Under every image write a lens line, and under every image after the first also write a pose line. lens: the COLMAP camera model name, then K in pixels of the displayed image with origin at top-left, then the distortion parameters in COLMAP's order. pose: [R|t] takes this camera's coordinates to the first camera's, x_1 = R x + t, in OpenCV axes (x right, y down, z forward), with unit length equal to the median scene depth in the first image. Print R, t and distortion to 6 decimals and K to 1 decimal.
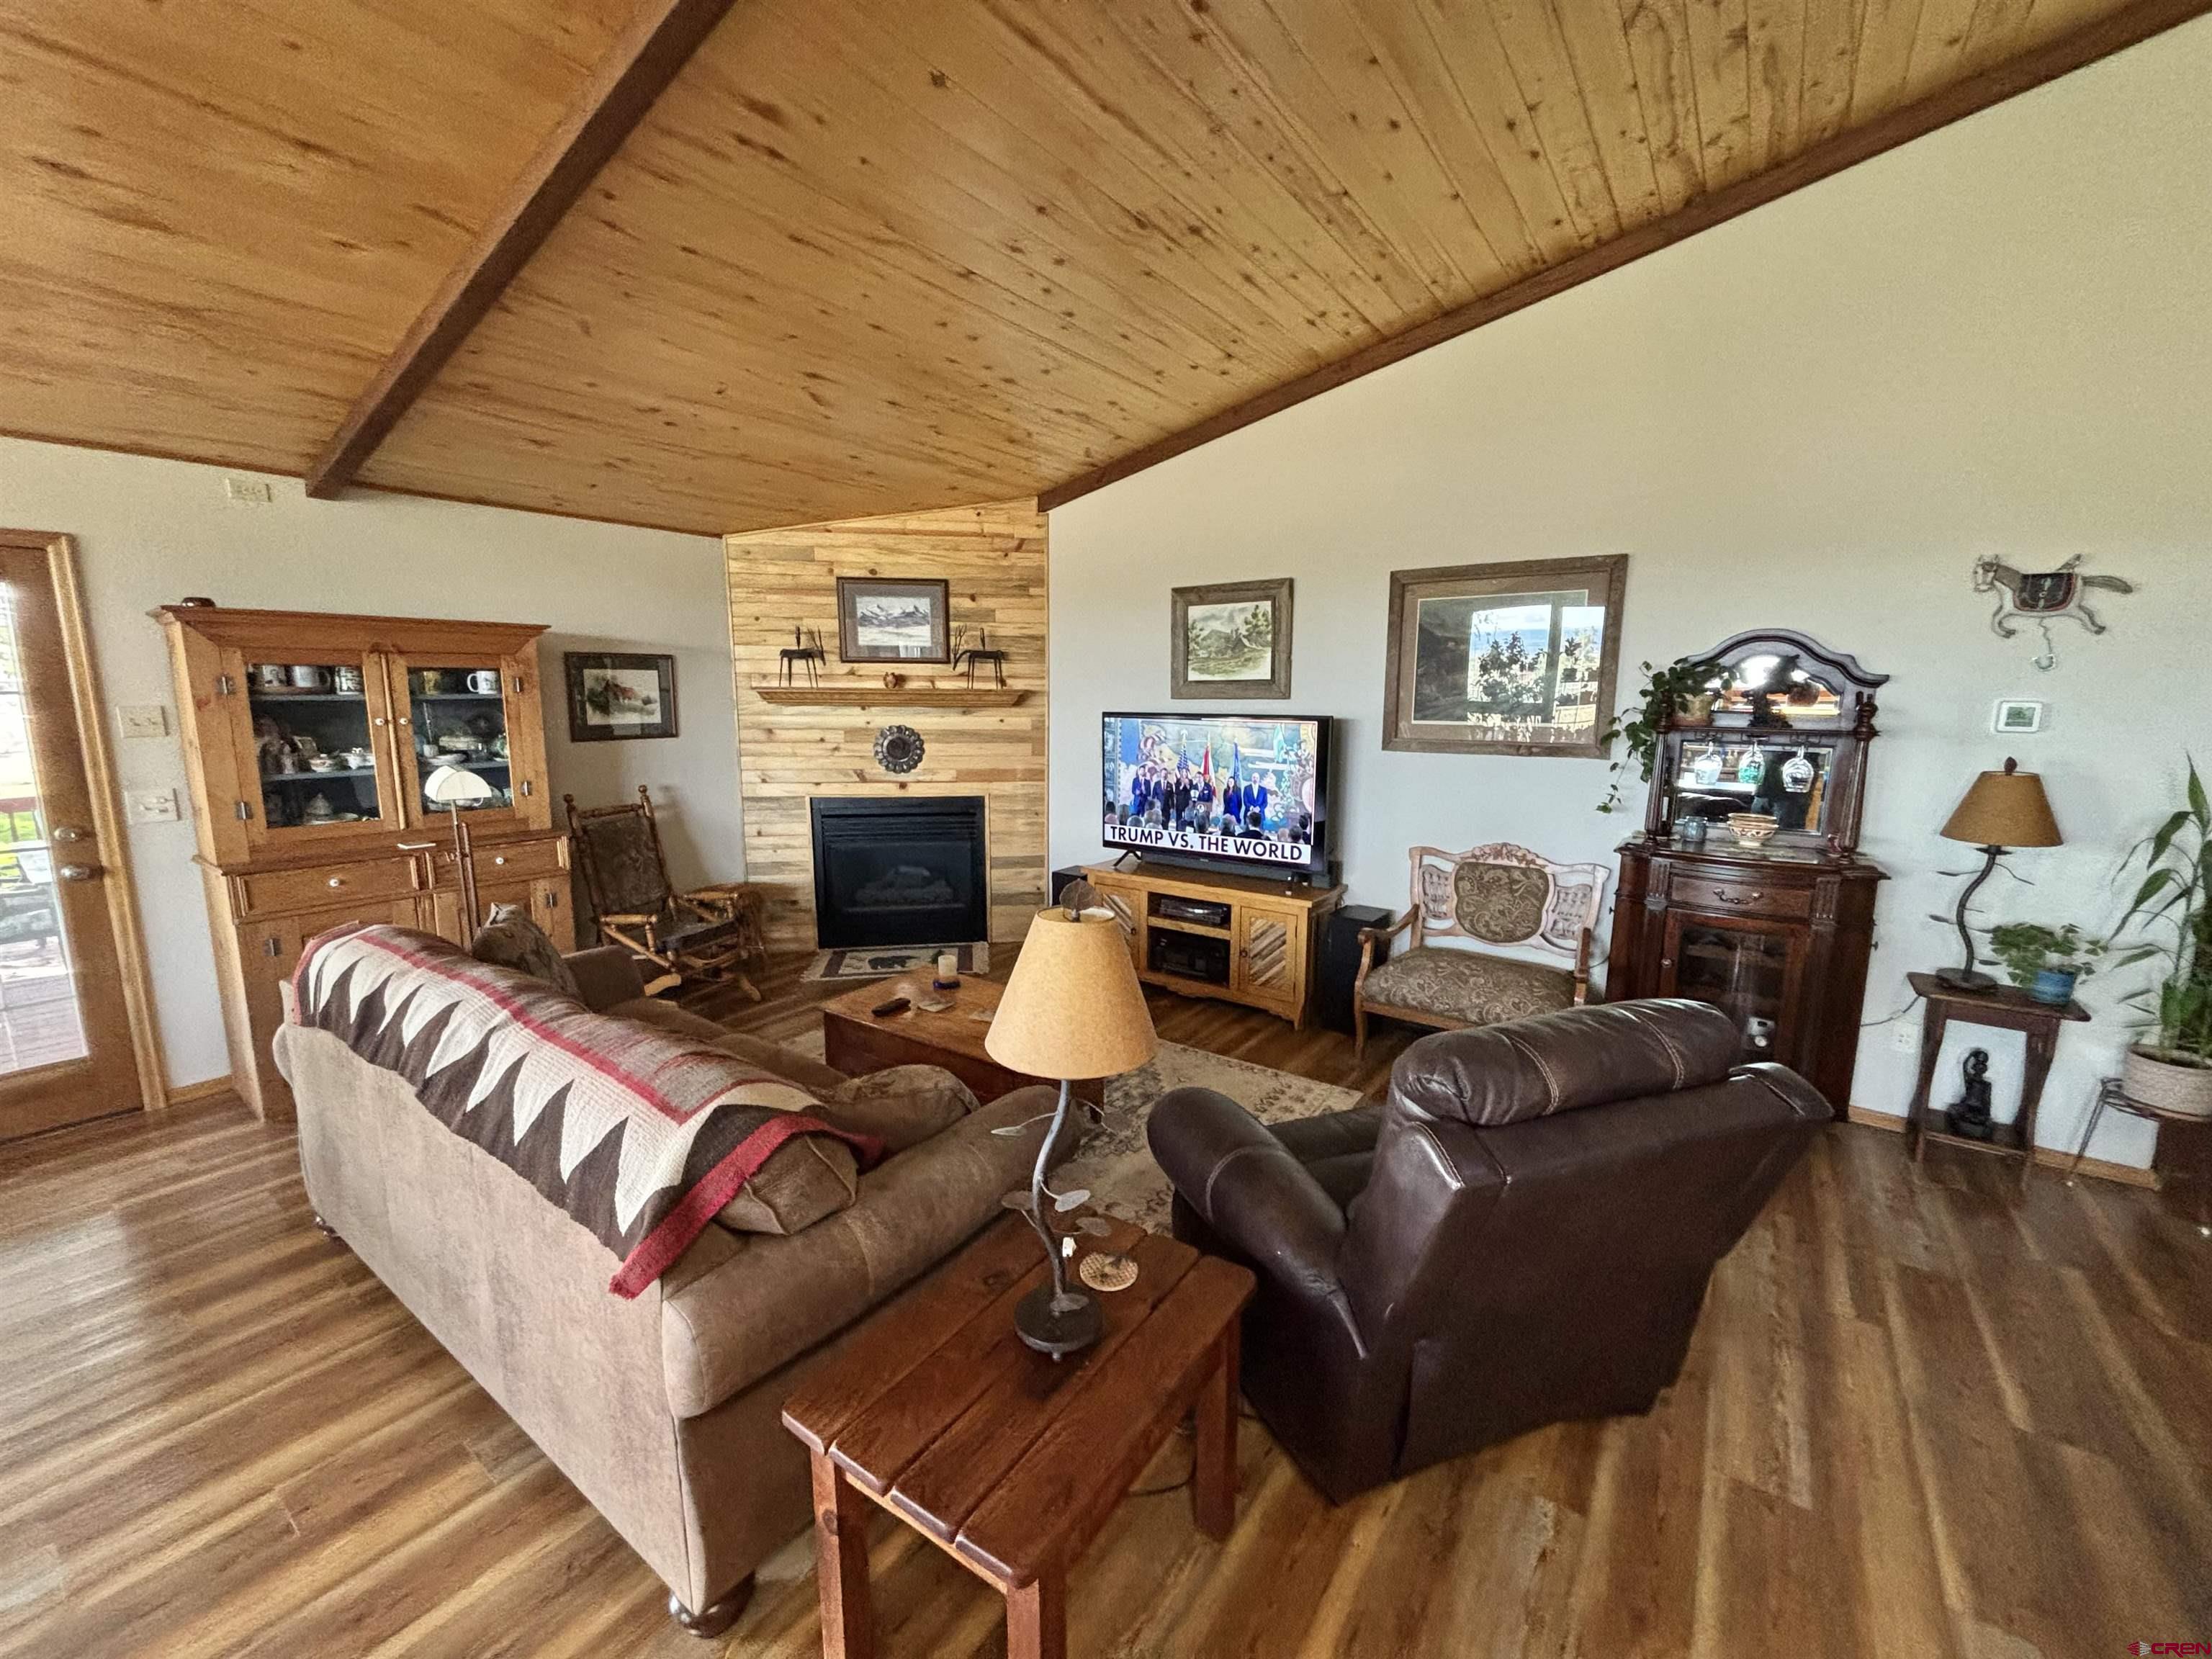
lens RADIAL K [[897.6, 0, 1108.7], [0, 897.6, 829.0], [0, 0, 1]] dist [0.004548, -0.001873]
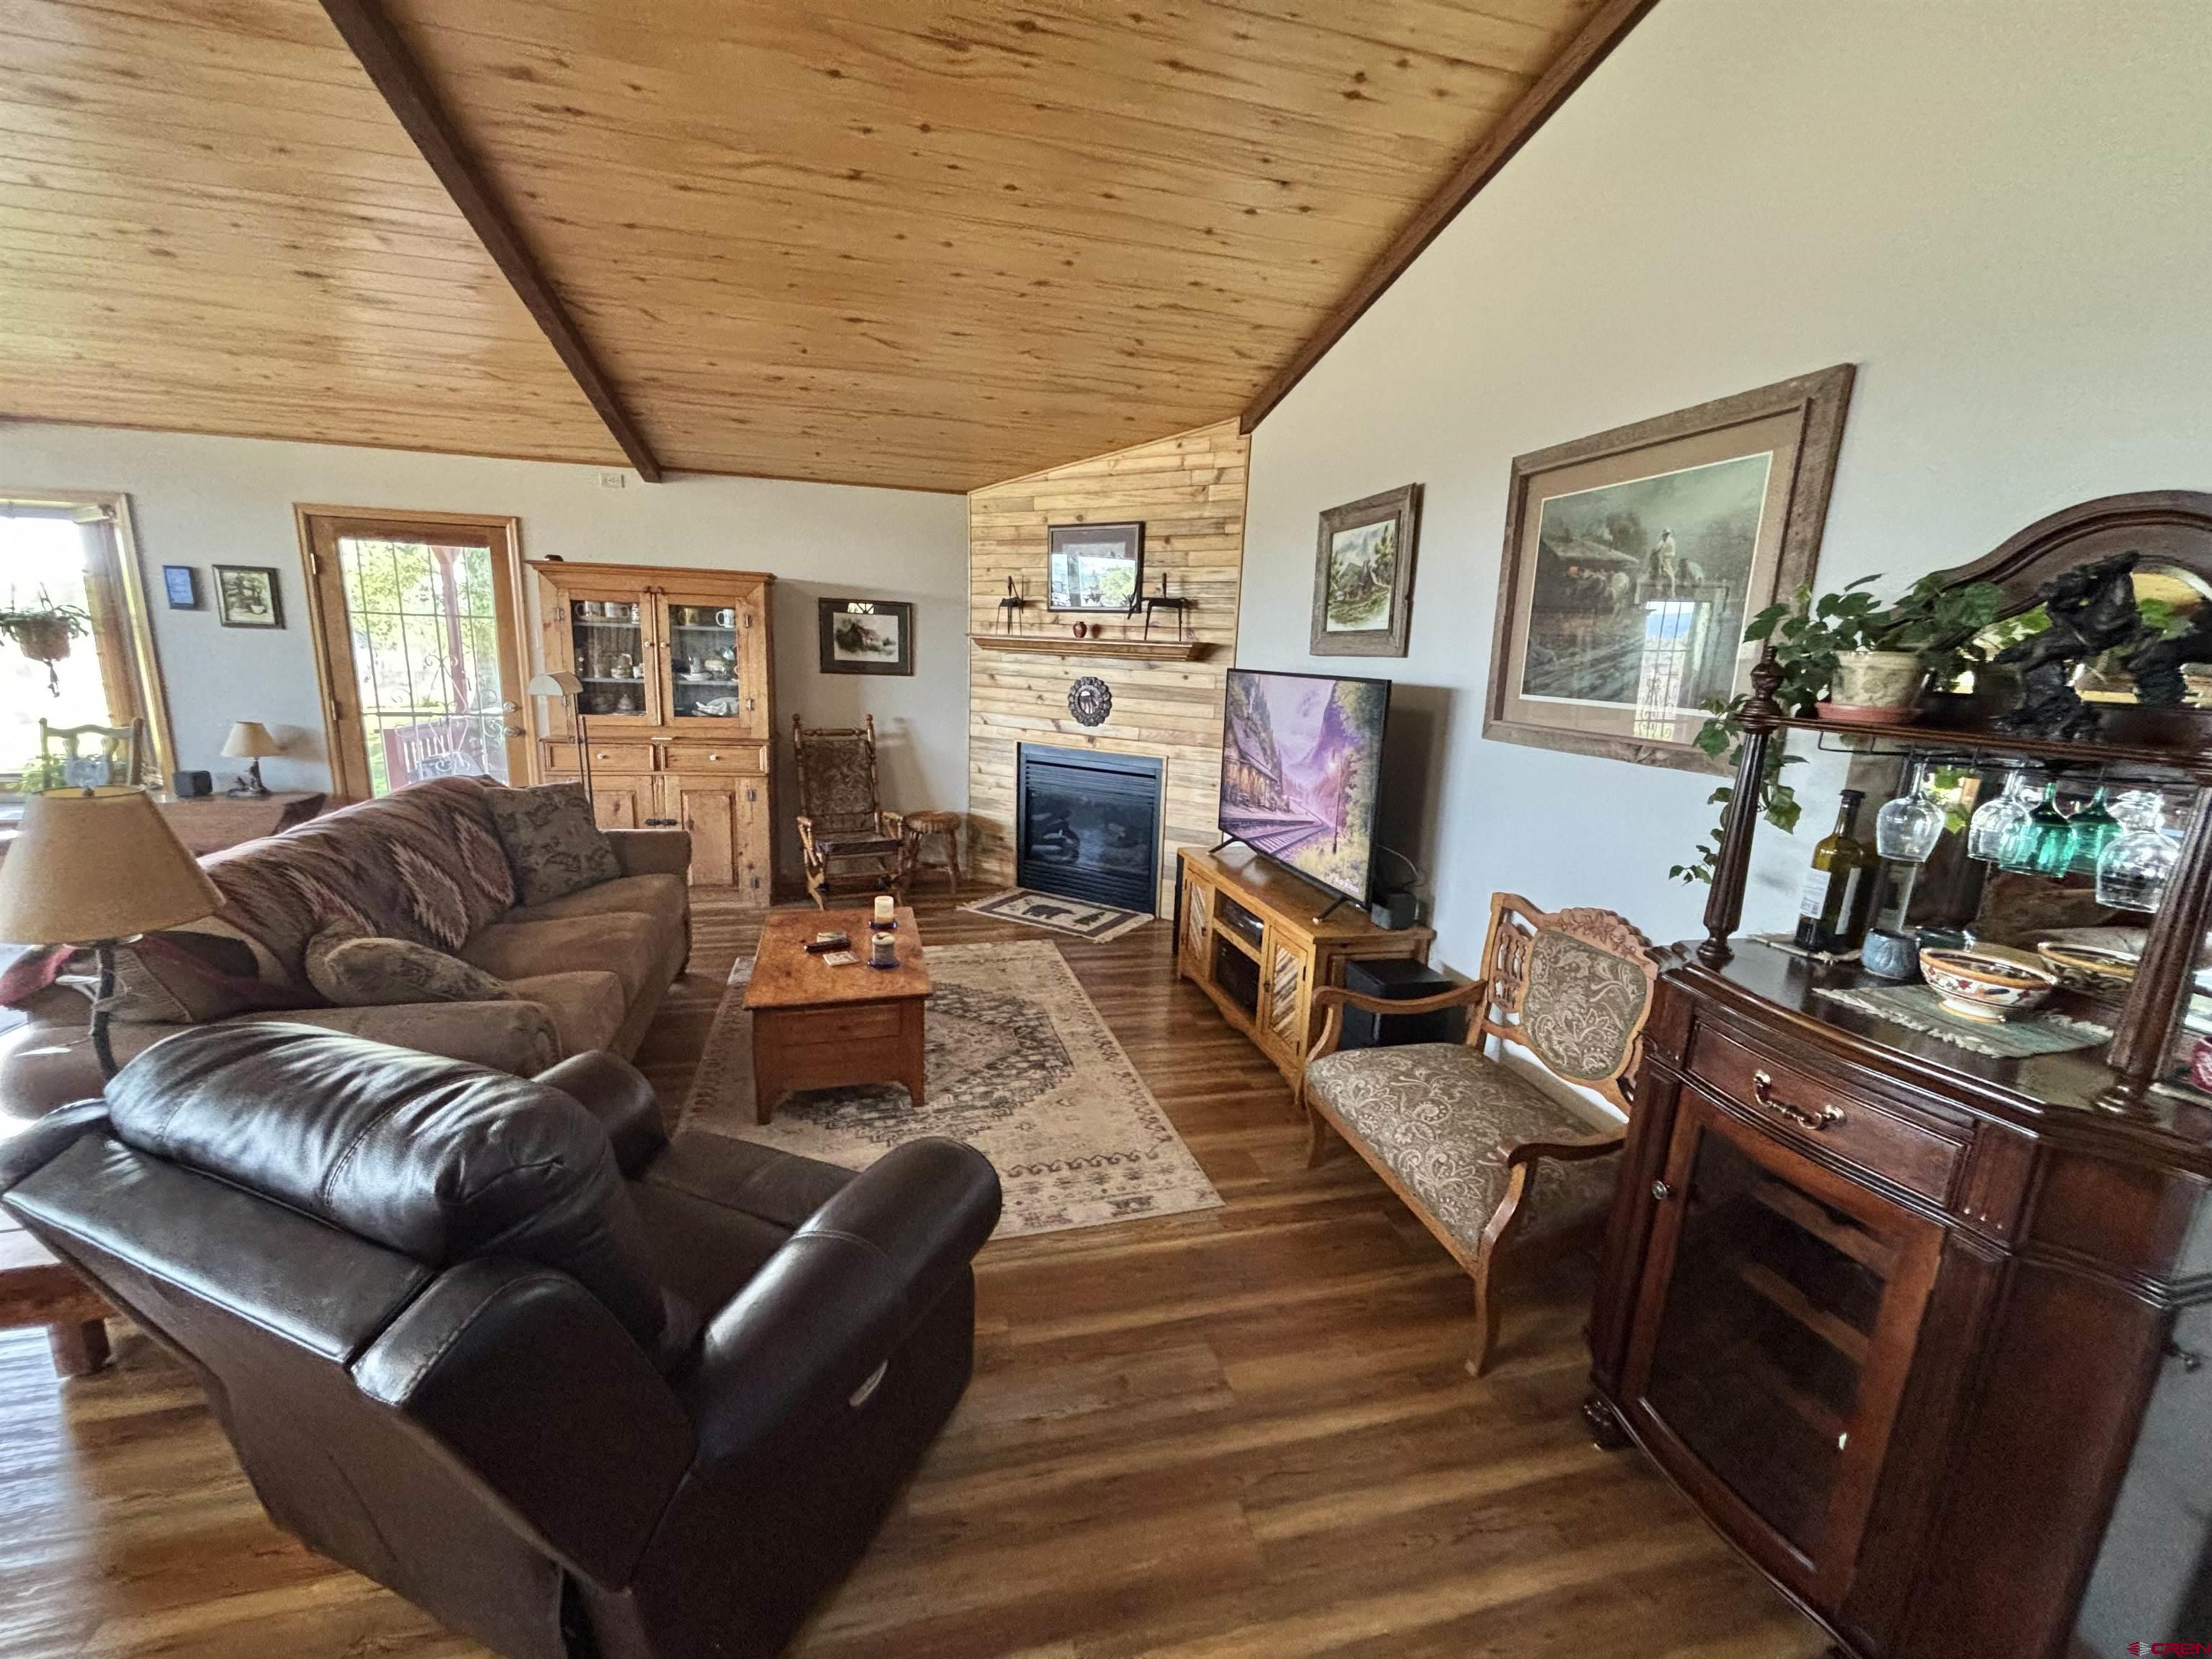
lens RADIAL K [[897.6, 0, 1098.3], [0, 897.6, 827.9], [0, 0, 1]] dist [0.004548, -0.001873]
pose [[0.764185, 0.153329, -0.626507, 0.449920], [-0.137440, 0.987735, 0.074091, -0.028869], [0.630183, 0.029488, 0.775886, 0.279272]]
